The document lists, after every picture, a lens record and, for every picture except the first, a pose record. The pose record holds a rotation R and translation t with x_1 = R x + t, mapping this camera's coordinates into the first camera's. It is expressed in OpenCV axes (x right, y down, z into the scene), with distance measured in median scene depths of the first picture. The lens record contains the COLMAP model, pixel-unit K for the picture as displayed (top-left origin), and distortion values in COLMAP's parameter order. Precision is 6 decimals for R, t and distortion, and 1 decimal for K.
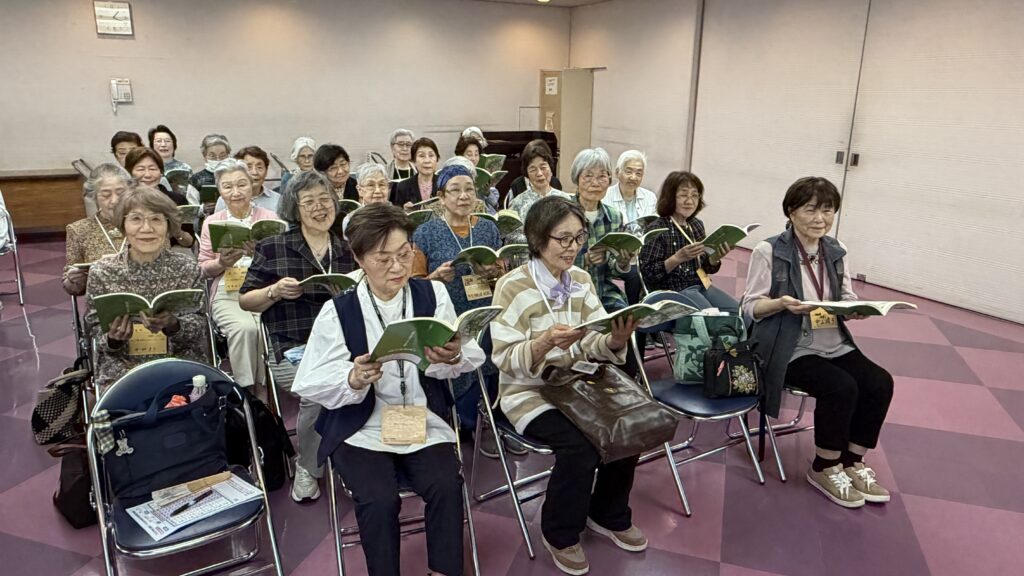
lens RADIAL K [[703.8, 0, 512.0], [0, 703.8, 288.0], [0, 0, 1]] dist [-0.001672, 0.000157]
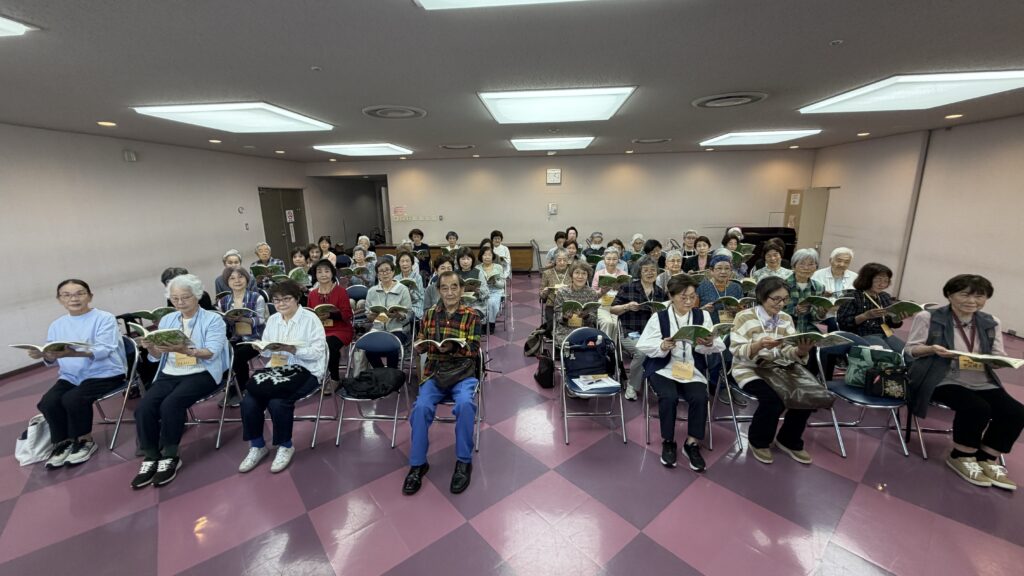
lens RADIAL K [[410.2, 0, 505.4], [0, 410.2, 290.1], [0, 0, 1]] dist [-0.000031, -0.000056]
pose [[0.846180, 0.092805, -0.524753, 0.026979], [-0.118228, 0.992872, -0.015053, 0.016746], [0.519616, 0.074778, 0.851121, -0.351245]]
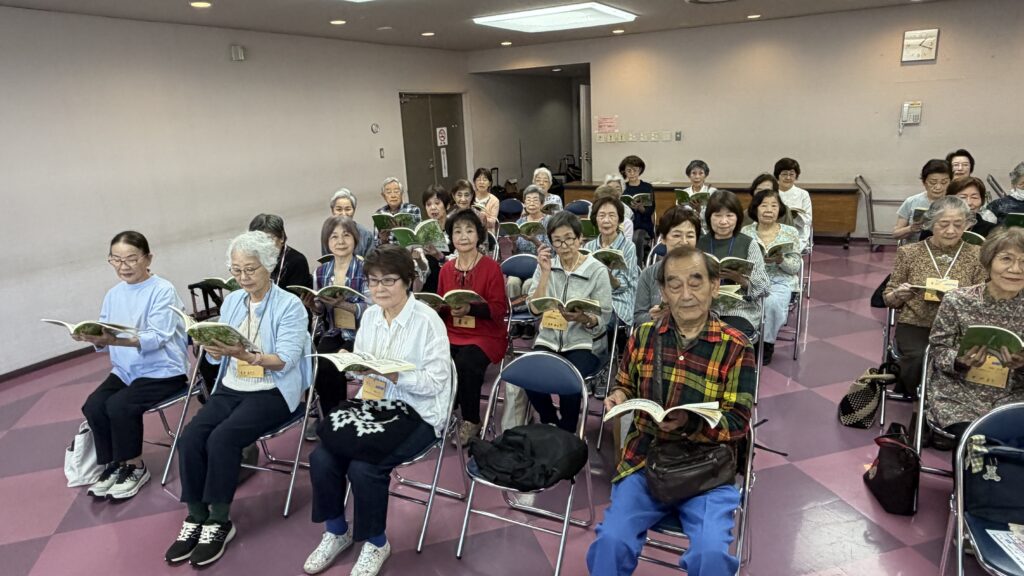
lens RADIAL K [[657.8, 0, 515.2], [0, 657.8, 284.3], [0, 0, 1]] dist [0.004526, 0.000748]
pose [[0.580228, 0.167430, -0.797059, -0.145688], [-0.167063, 0.982299, 0.084726, -0.018326], [0.797136, 0.083999, 0.597929, -0.161214]]
